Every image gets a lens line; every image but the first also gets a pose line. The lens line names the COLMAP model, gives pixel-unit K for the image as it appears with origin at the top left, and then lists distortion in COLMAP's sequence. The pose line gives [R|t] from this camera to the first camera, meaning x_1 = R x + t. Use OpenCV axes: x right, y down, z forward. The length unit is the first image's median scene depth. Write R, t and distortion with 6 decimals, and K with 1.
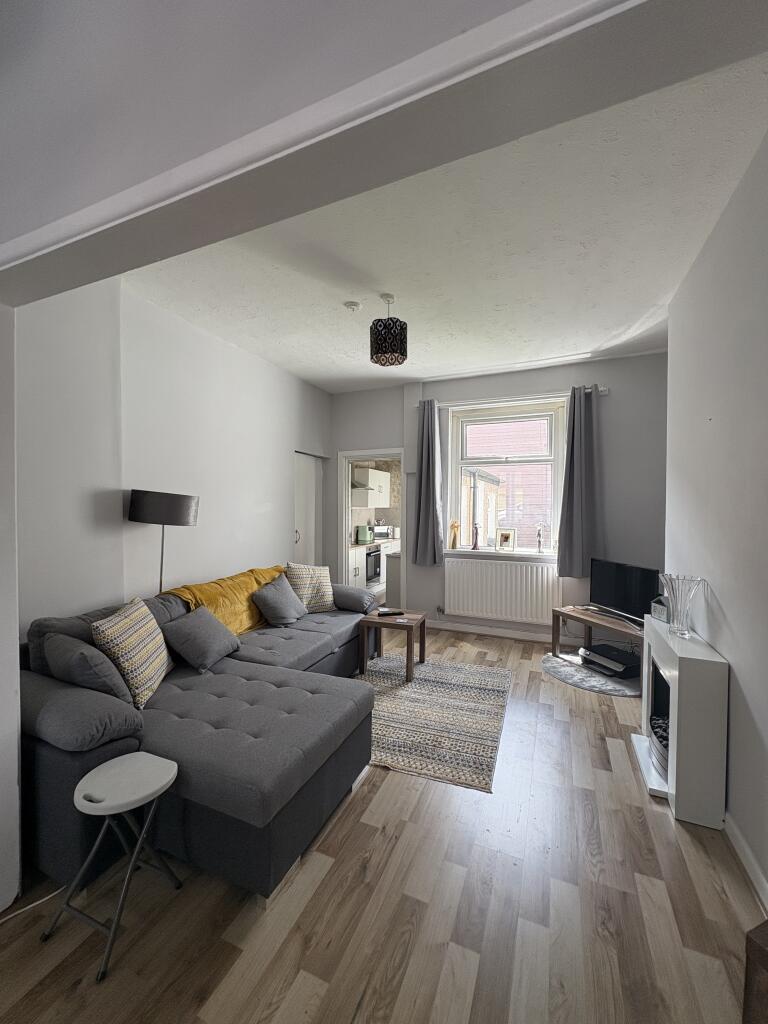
lens RADIAL K [[406.7, 0, 384.0], [0, 406.7, 512.0], [0, 0, 1]] dist [-0.000666, 0.000142]
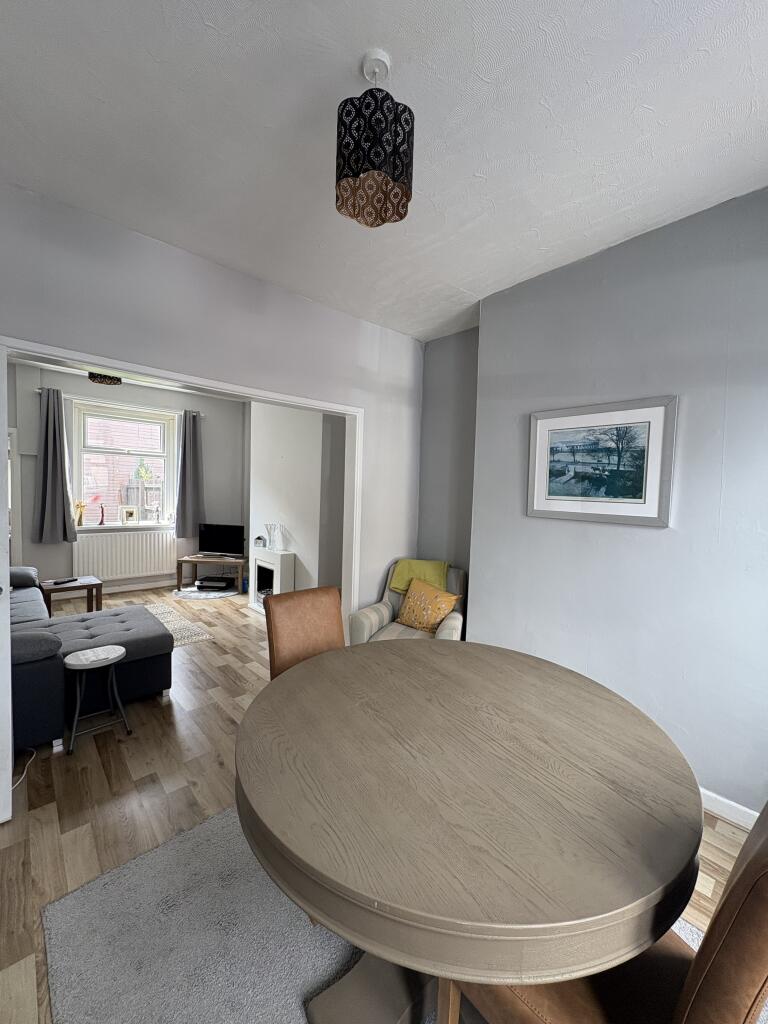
lens RADIAL K [[406.7, 0, 384.0], [0, 406.7, 512.0], [0, 0, 1]] dist [-0.000666, 0.000142]
pose [[0.417750, -0.040759, 0.907647, -0.558982], [-0.011212, 0.998686, 0.050007, -0.016307], [-0.908493, -0.031067, 0.416744, -0.269594]]
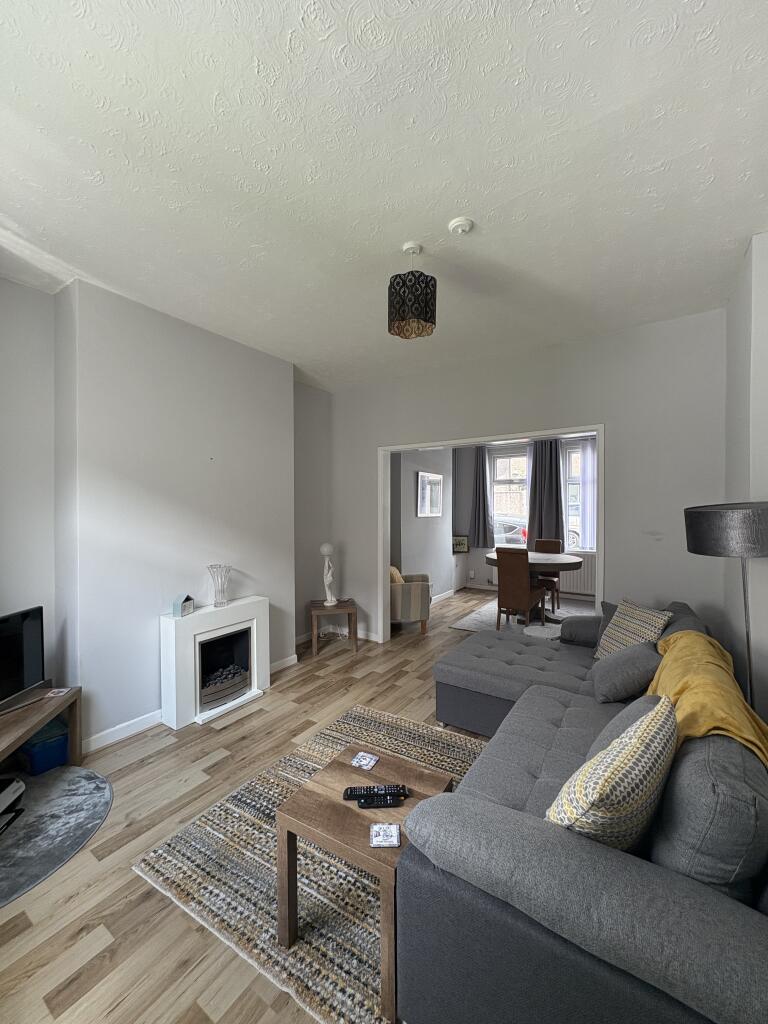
lens RADIAL K [[406.7, 0, 384.0], [0, 406.7, 512.0], [0, 0, 1]] dist [-0.000666, 0.000142]
pose [[-0.981799, -0.009495, 0.189688, -0.056962], [-0.004579, 0.999643, 0.026340, -0.037259], [-0.189870, 0.024992, -0.981491, 1.182253]]
